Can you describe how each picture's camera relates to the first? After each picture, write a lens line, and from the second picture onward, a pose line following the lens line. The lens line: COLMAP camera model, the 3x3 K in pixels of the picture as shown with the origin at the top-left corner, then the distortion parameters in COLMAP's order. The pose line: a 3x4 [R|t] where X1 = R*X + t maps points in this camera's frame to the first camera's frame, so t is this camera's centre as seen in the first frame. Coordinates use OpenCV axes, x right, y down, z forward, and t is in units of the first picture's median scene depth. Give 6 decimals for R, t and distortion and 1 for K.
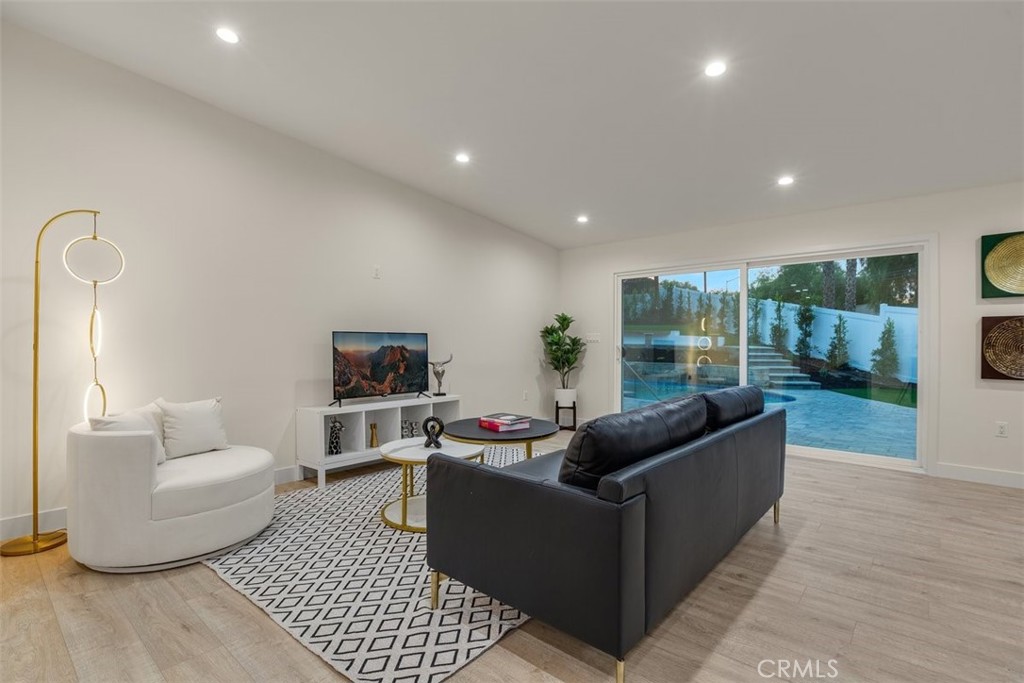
lens RADIAL K [[474.8, 0, 521.8], [0, 474.8, 347.6], [0, 0, 1]] dist [-0.003193, -0.000411]
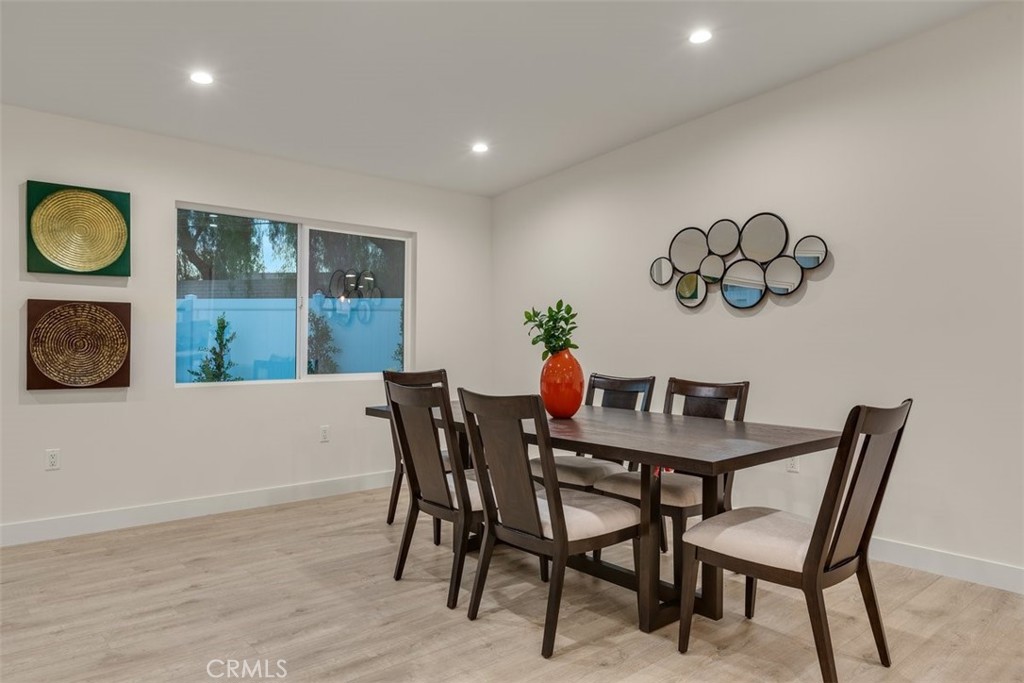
lens RADIAL K [[657.8, 0, 502.5], [0, 657.8, 341.8], [0, 0, 1]] dist [-0.006874, 0.001470]
pose [[0.133201, -0.003003, 0.991084, 0.119177], [0.001761, 0.999995, 0.002794, -0.004865], [-0.991087, 0.001373, 0.133206, 0.183547]]
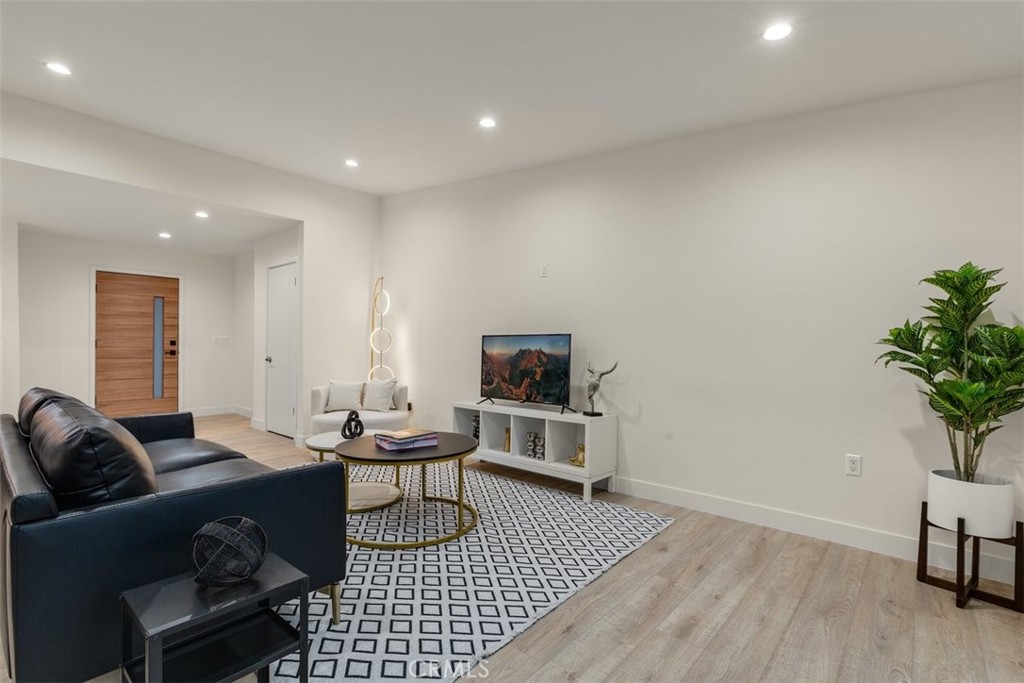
lens RADIAL K [[474.8, 0, 512.3], [0, 474.8, 345.6], [0, 0, 1]] dist [-0.003193, -0.000411]
pose [[-0.009090, -0.003847, -0.999951, 0.691690], [-0.015932, 0.999866, -0.003702, -0.007010], [0.999832, 0.015897, -0.009150, 1.035070]]
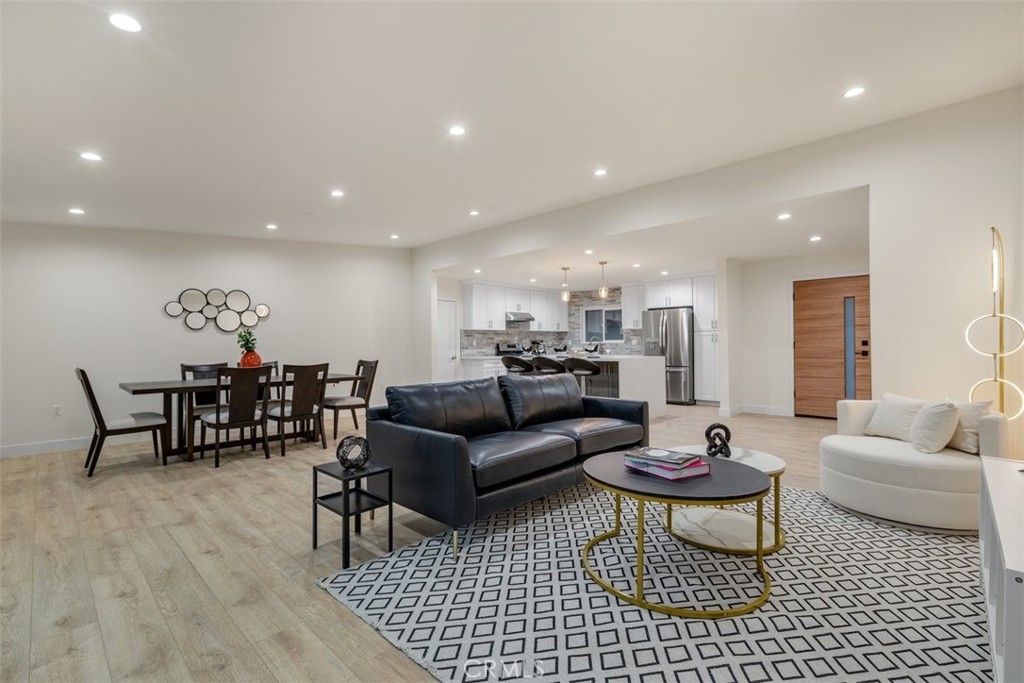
lens RADIAL K [[460.6, 0, 512.1], [0, 460.6, 341.5], [0, 0, 1]] dist [-0.002271, -0.000982]
pose [[-0.998151, 0.004349, 0.060629, 0.114195], [0.004404, 0.999990, 0.000775, -0.015326], [-0.060625, 0.001041, -0.998160, 1.451388]]
